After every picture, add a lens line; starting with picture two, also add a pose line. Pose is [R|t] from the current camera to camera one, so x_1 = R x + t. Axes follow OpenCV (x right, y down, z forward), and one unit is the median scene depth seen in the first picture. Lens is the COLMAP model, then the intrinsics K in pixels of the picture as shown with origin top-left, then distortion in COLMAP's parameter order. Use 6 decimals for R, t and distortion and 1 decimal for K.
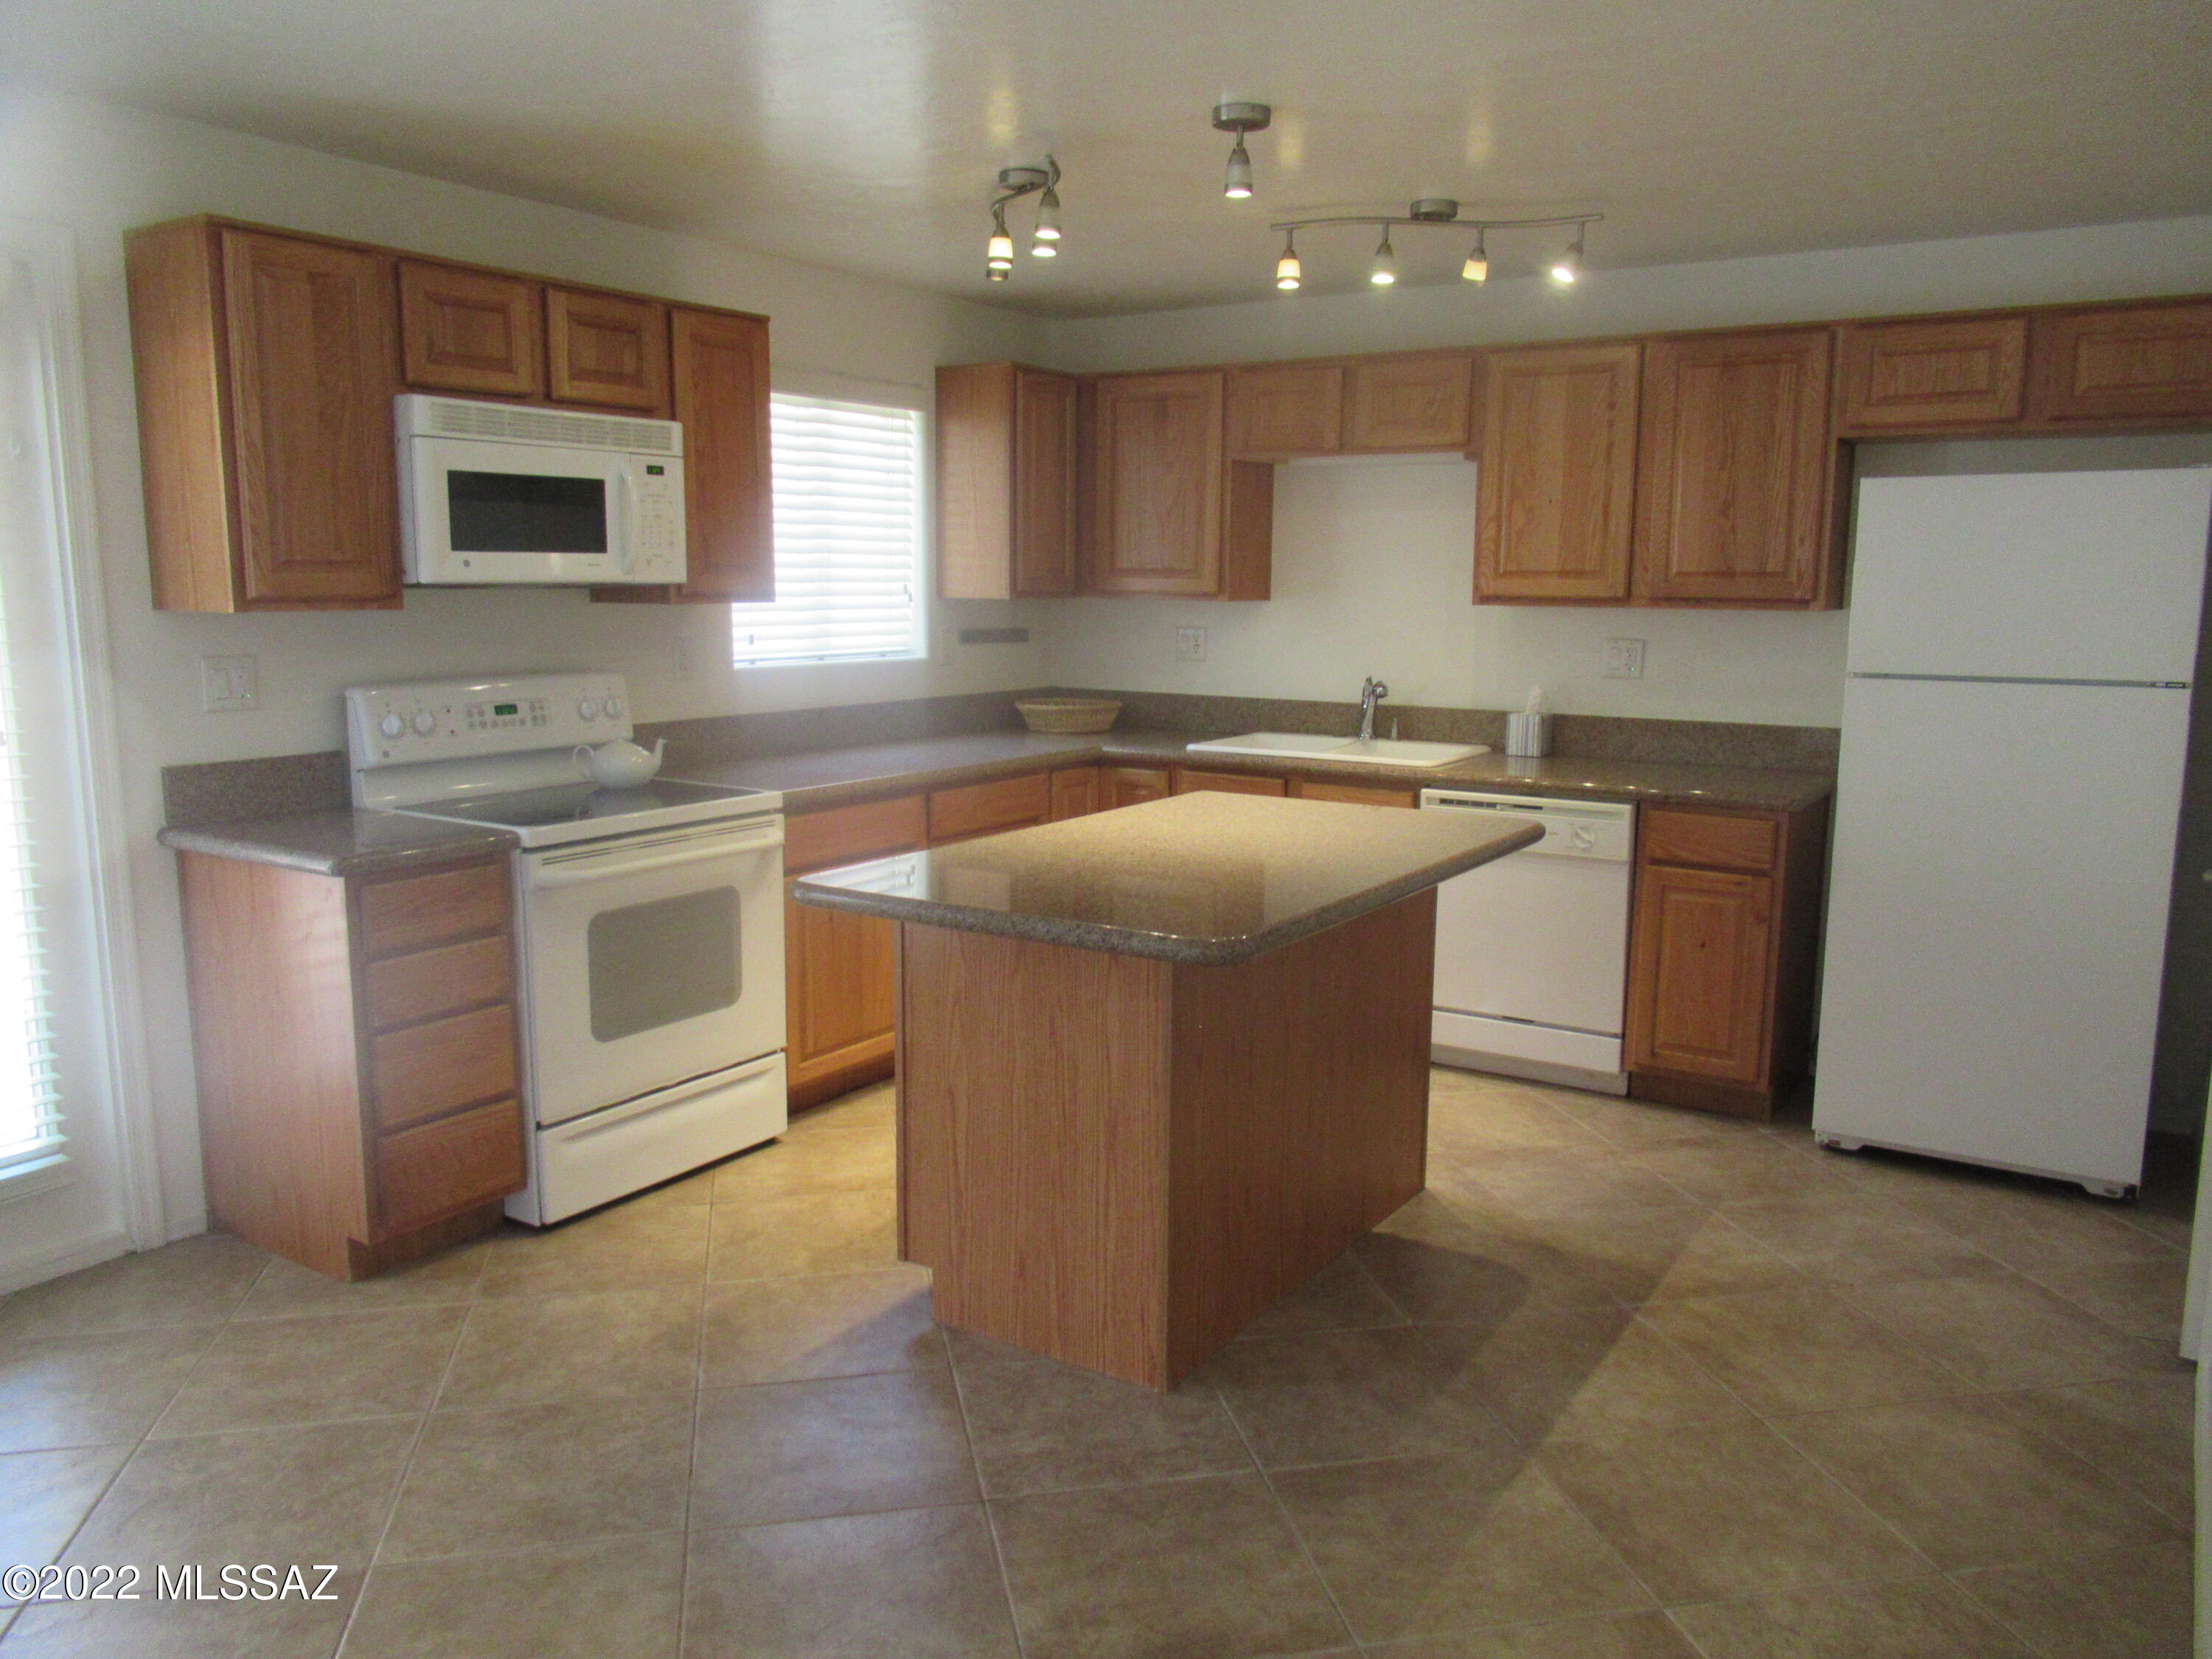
lens RADIAL K [[1659.8, 0, 1098.0], [0, 1659.8, 833.5], [0, 0, 1]] dist [-0.008049, -0.001561]
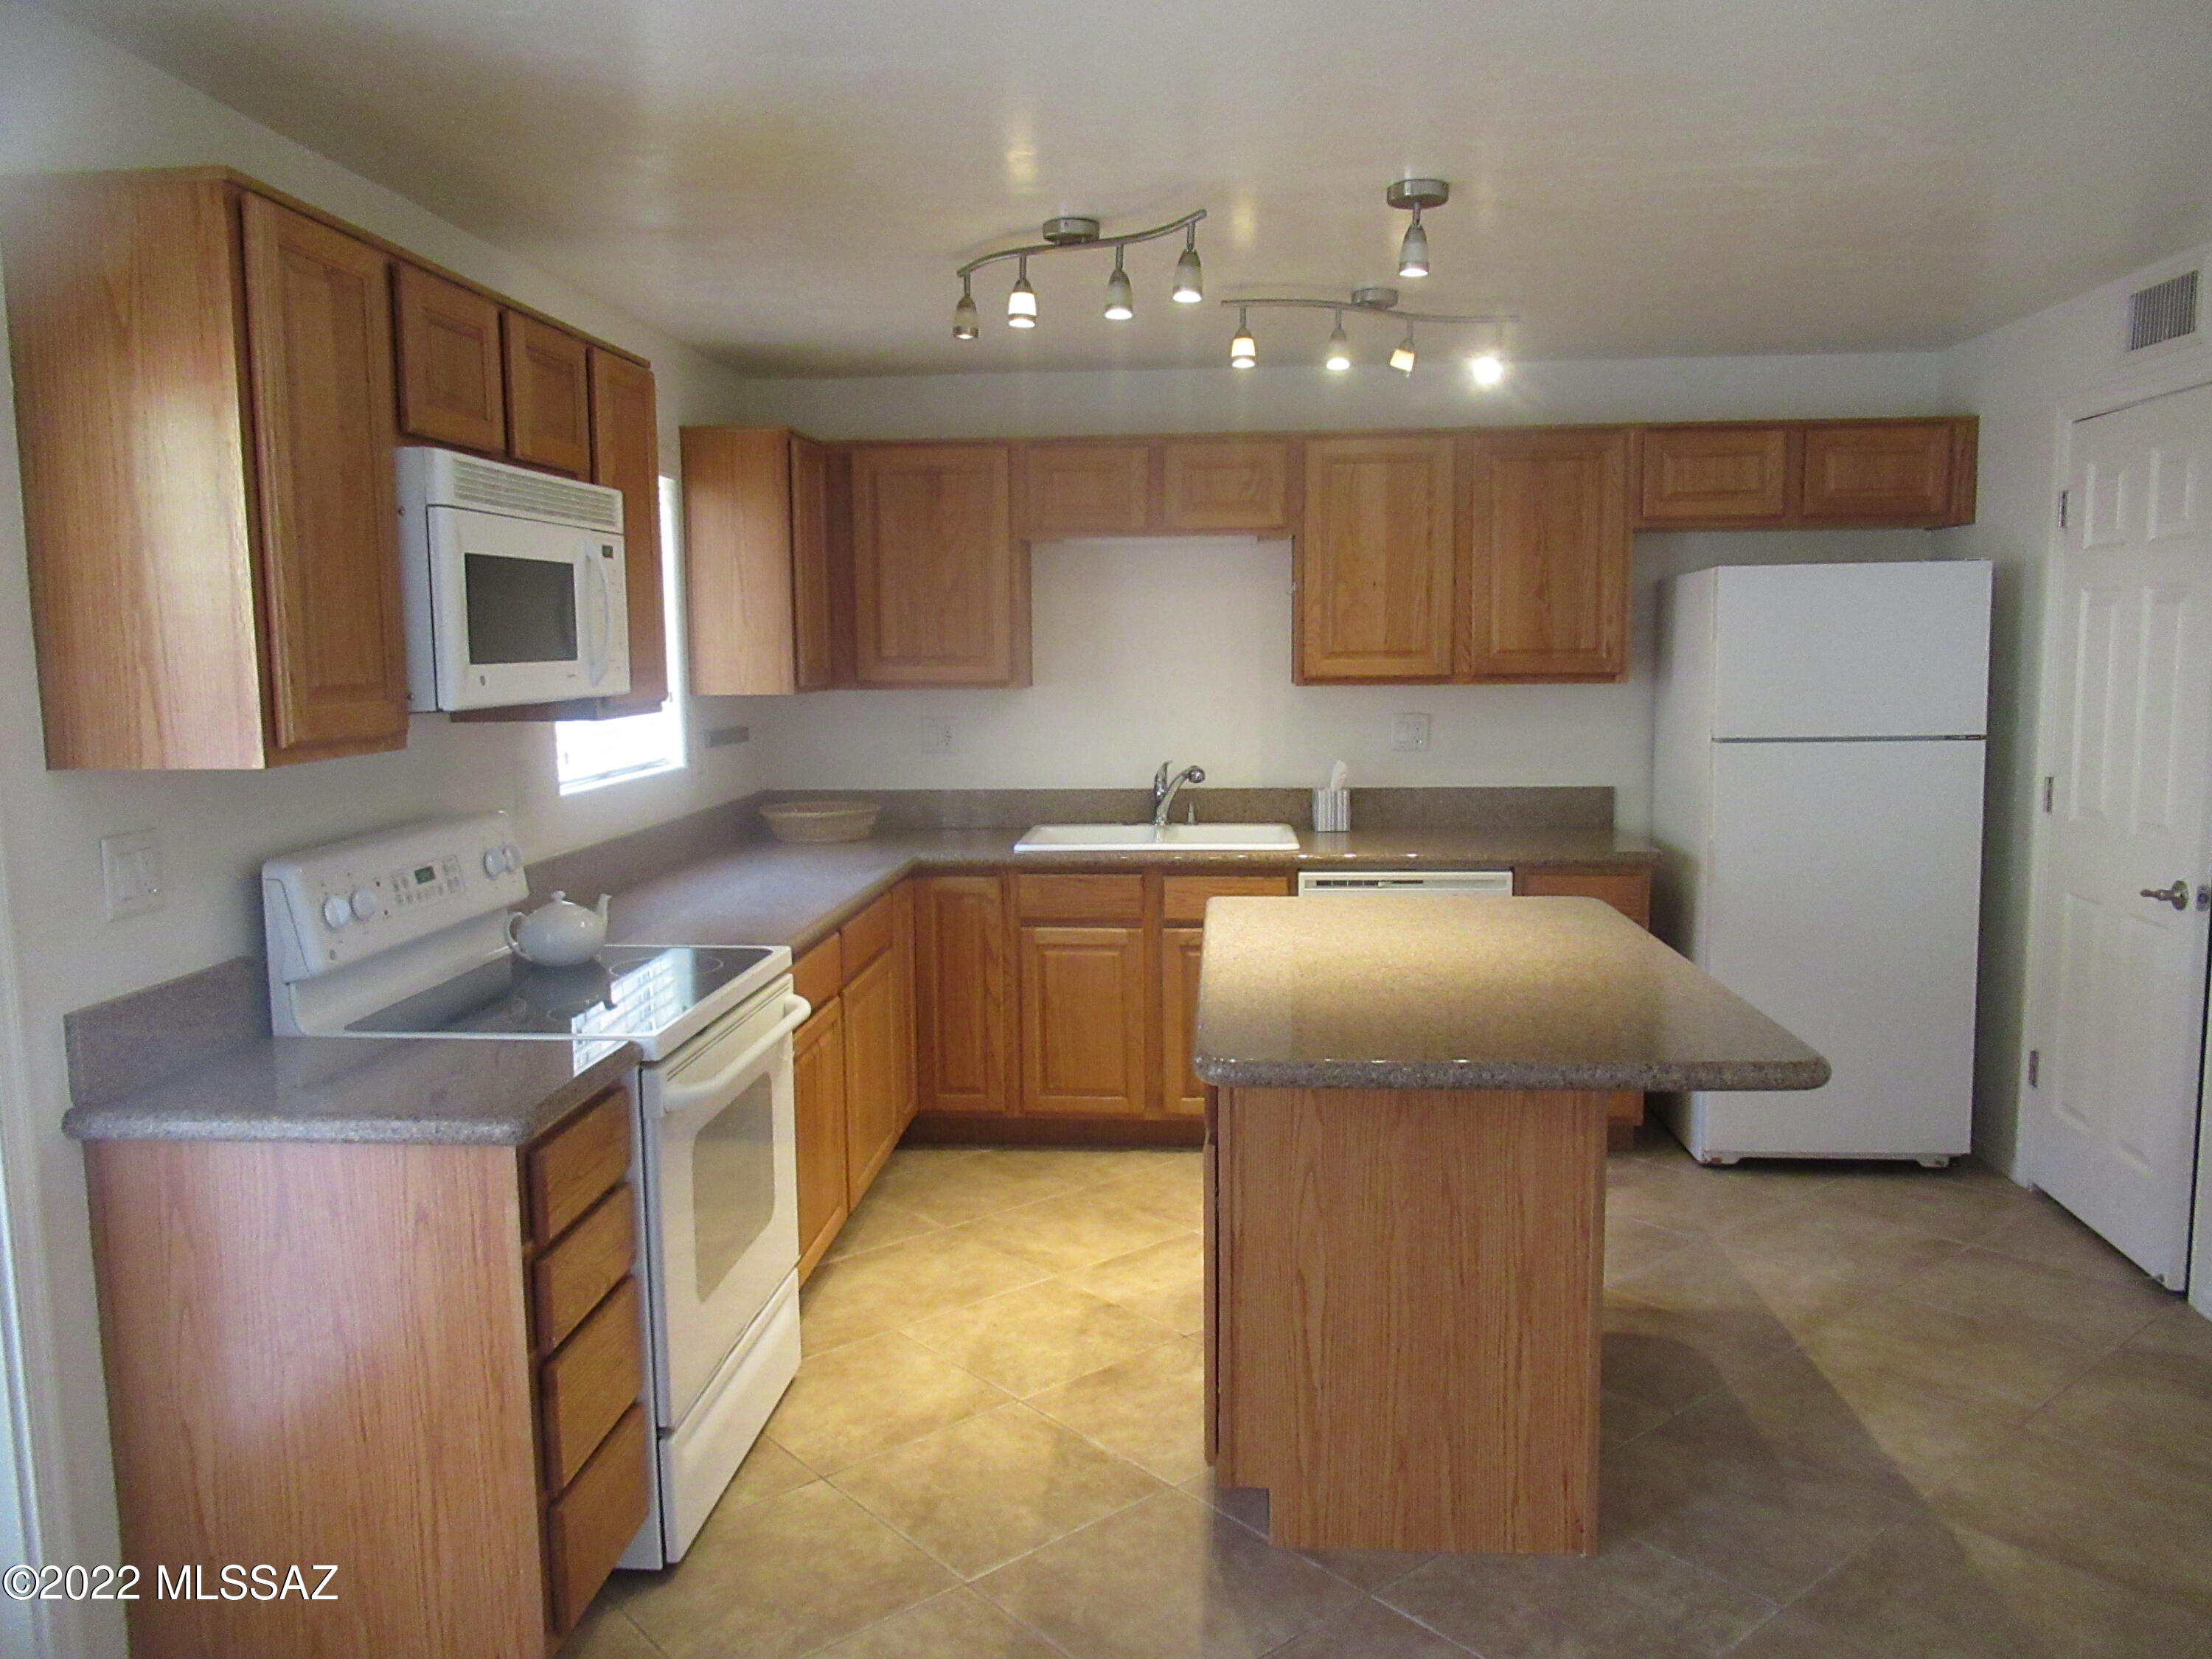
lens RADIAL K [[1659.8, 0, 1098.0], [0, 1659.8, 833.5], [0, 0, 1]] dist [-0.008049, -0.001561]
pose [[0.876081, -0.074245, 0.476413, -0.441465], [0.092440, 0.995608, -0.014832, -0.054203], [-0.473219, 0.057034, 0.879097, 0.213743]]
